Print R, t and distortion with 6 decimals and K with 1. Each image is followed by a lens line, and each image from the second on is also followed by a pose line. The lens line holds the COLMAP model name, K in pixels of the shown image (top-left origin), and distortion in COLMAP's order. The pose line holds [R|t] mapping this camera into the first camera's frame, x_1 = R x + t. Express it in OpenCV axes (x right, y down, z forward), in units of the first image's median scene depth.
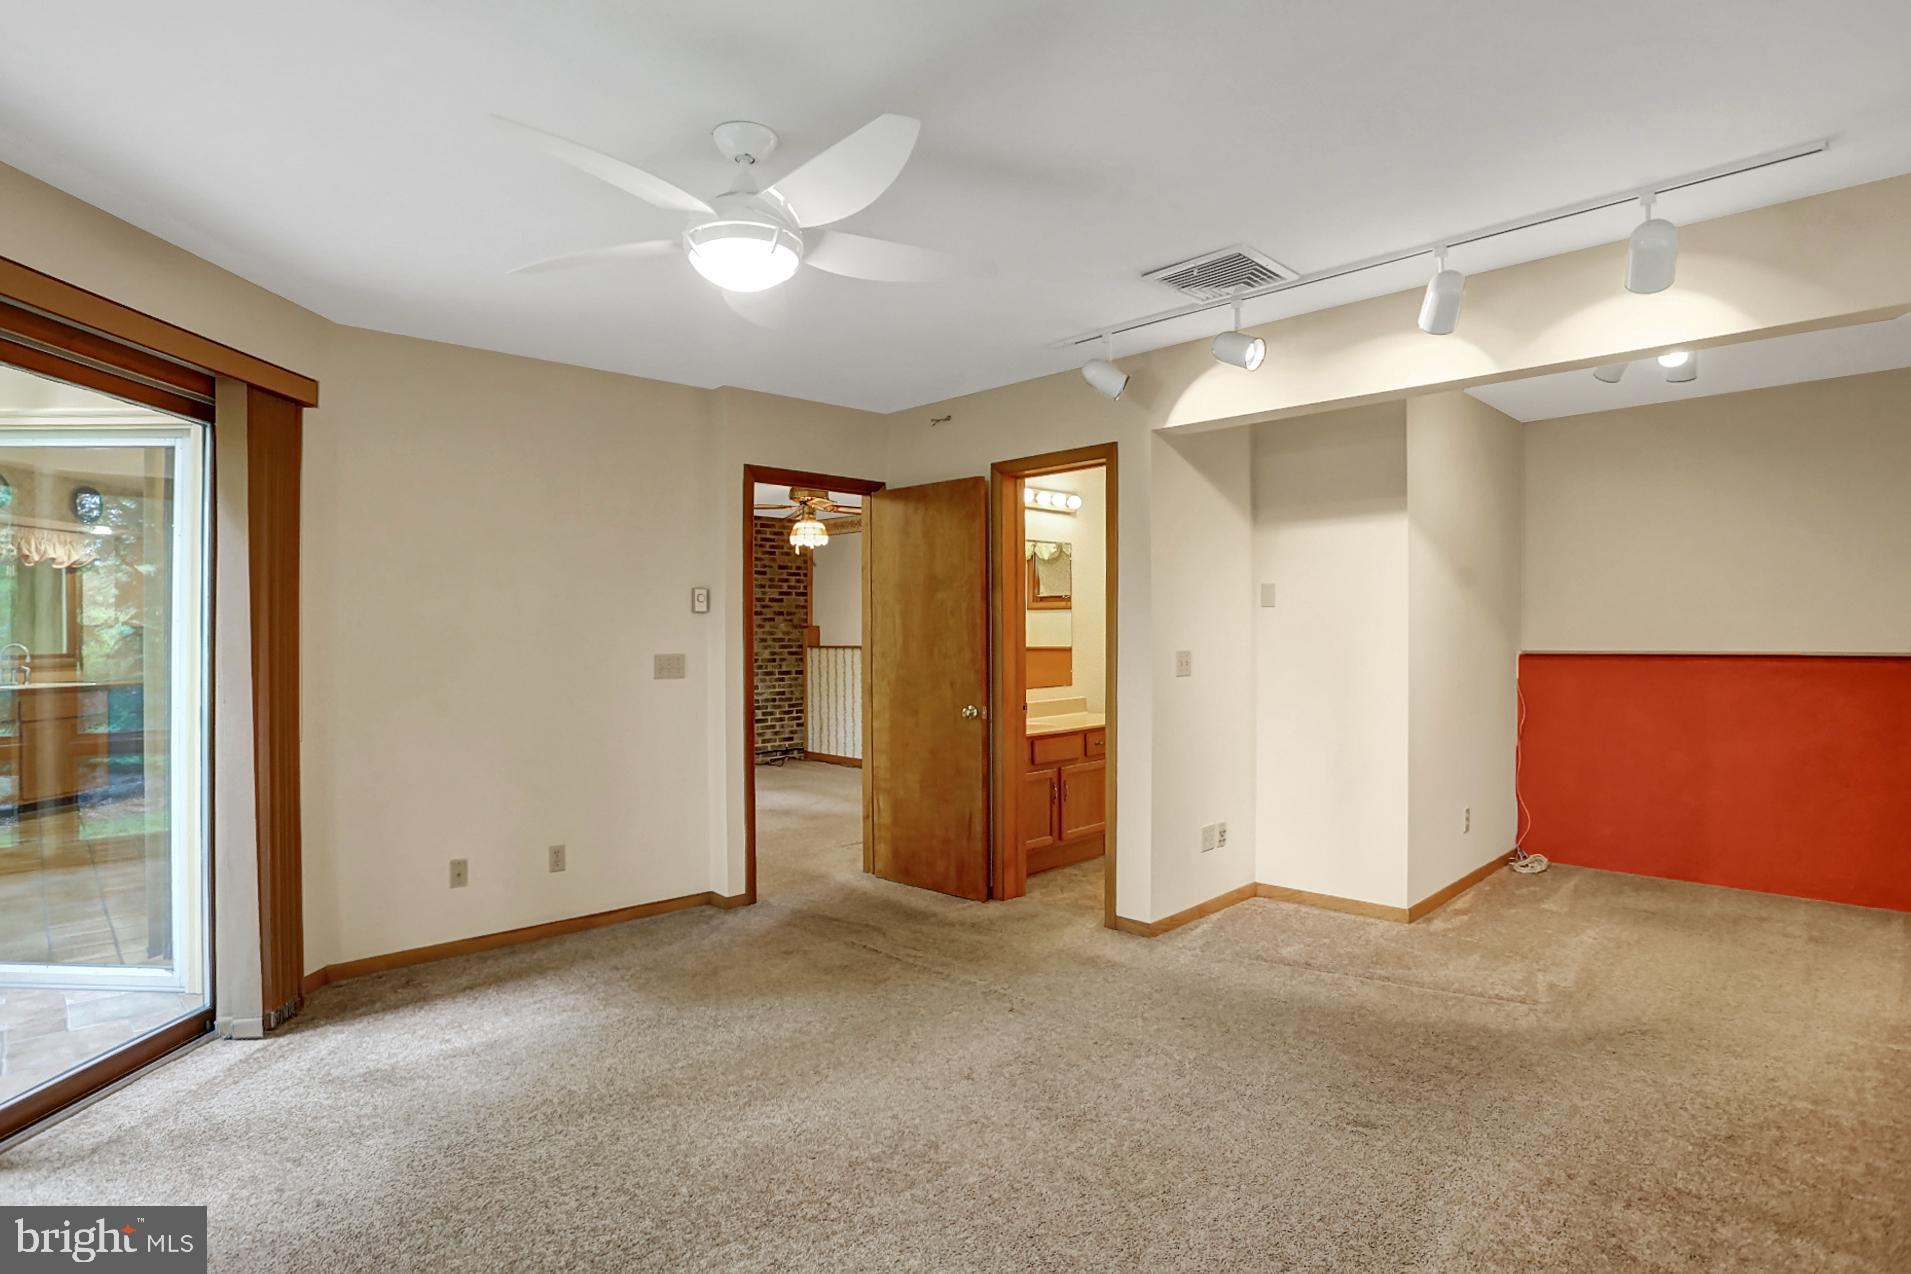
lens RADIAL K [[972.5, 0, 955.5], [0, 972.5, 637.0], [0, 0, 1]] dist [-0.078924, 0.034682]
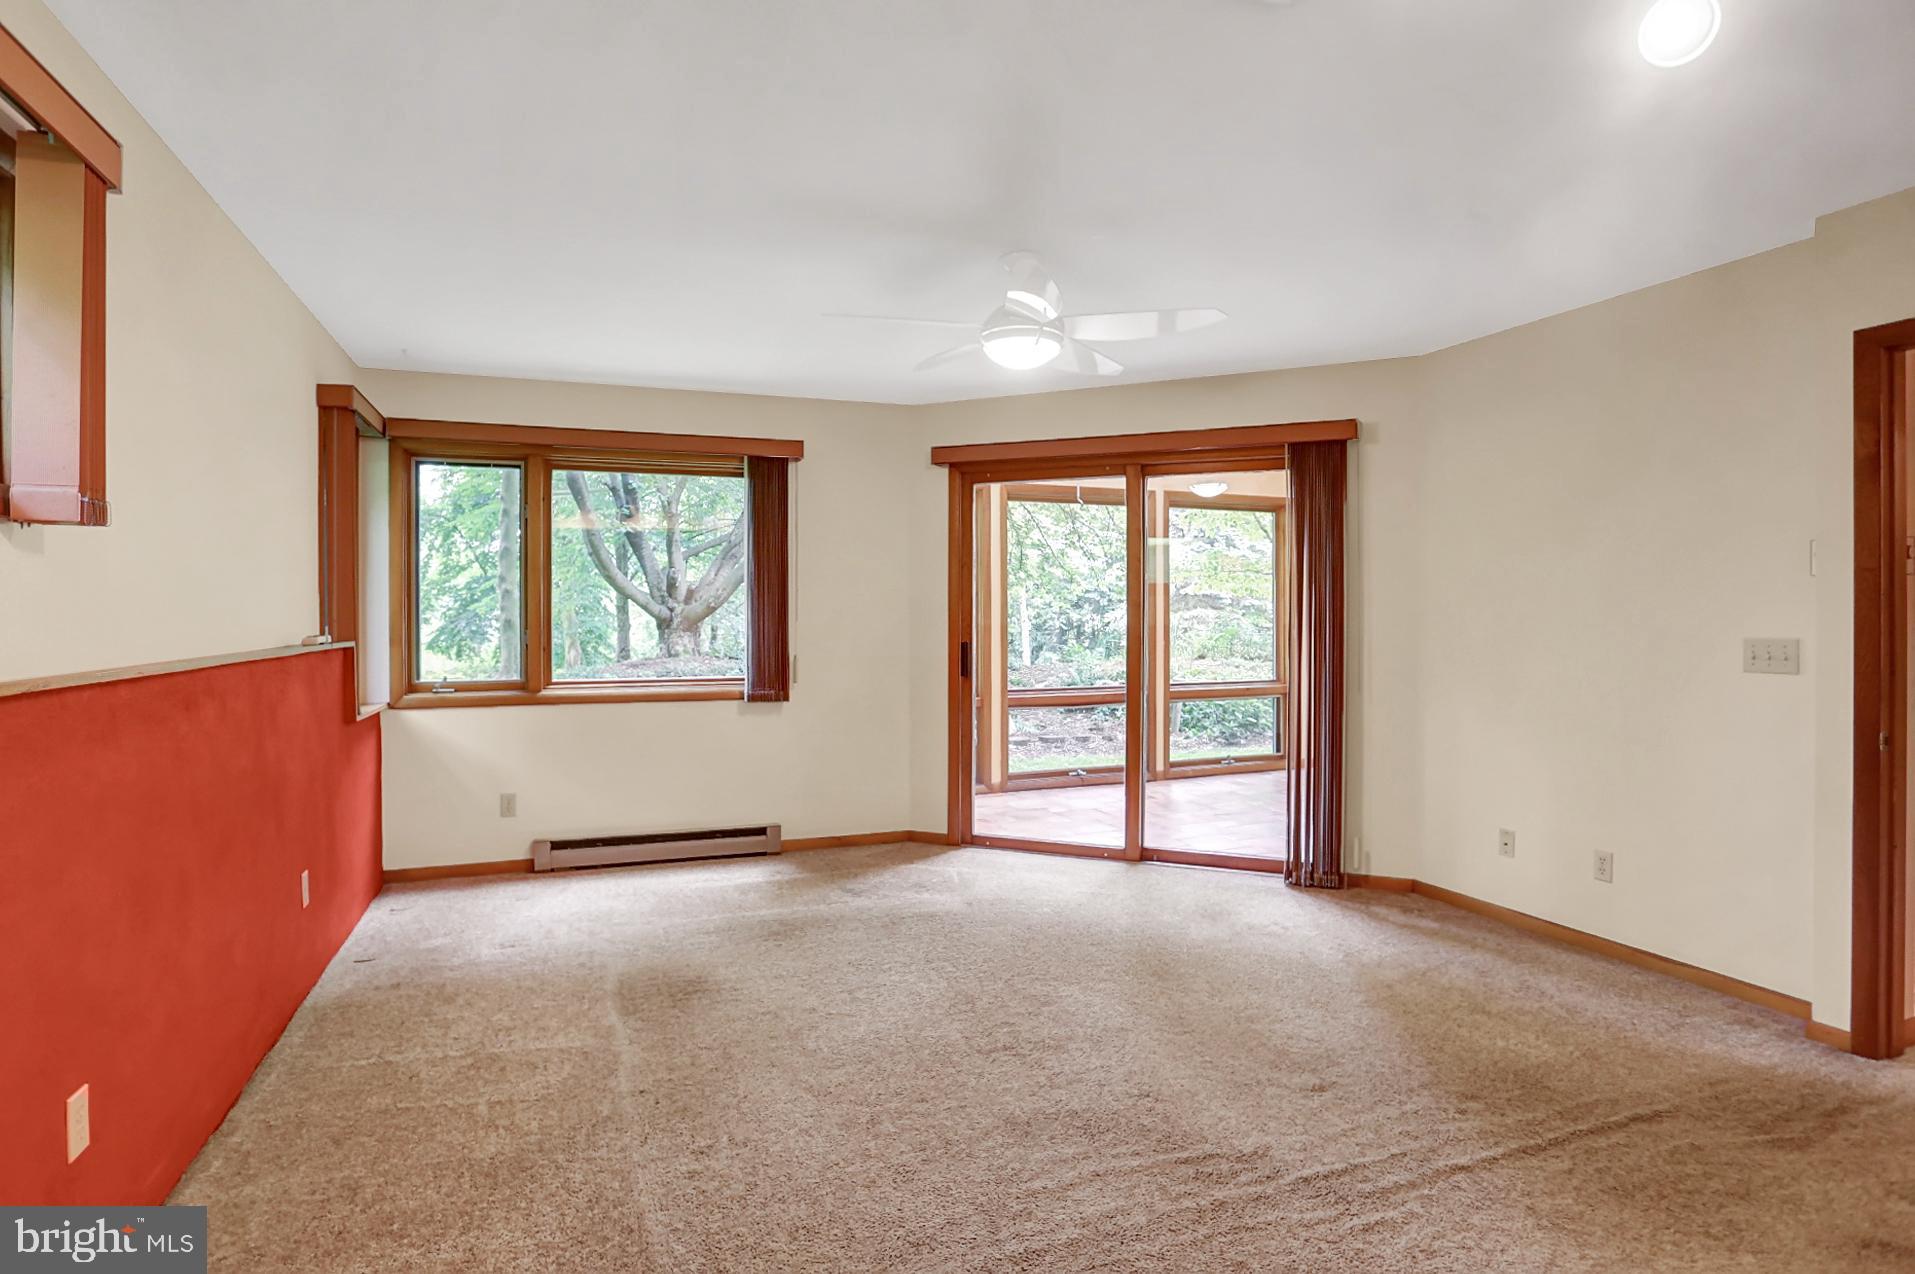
lens RADIAL K [[974.5, 0, 957.5], [0, 974.5, 637.0], [0, 0, 1]] dist [-0.078924, 0.034682]
pose [[-0.396994, 0.019868, -0.917606, 0.718235], [0.006030, 0.999801, 0.019039, 0.000638], [0.917801, 0.002025, -0.397035, 0.933311]]
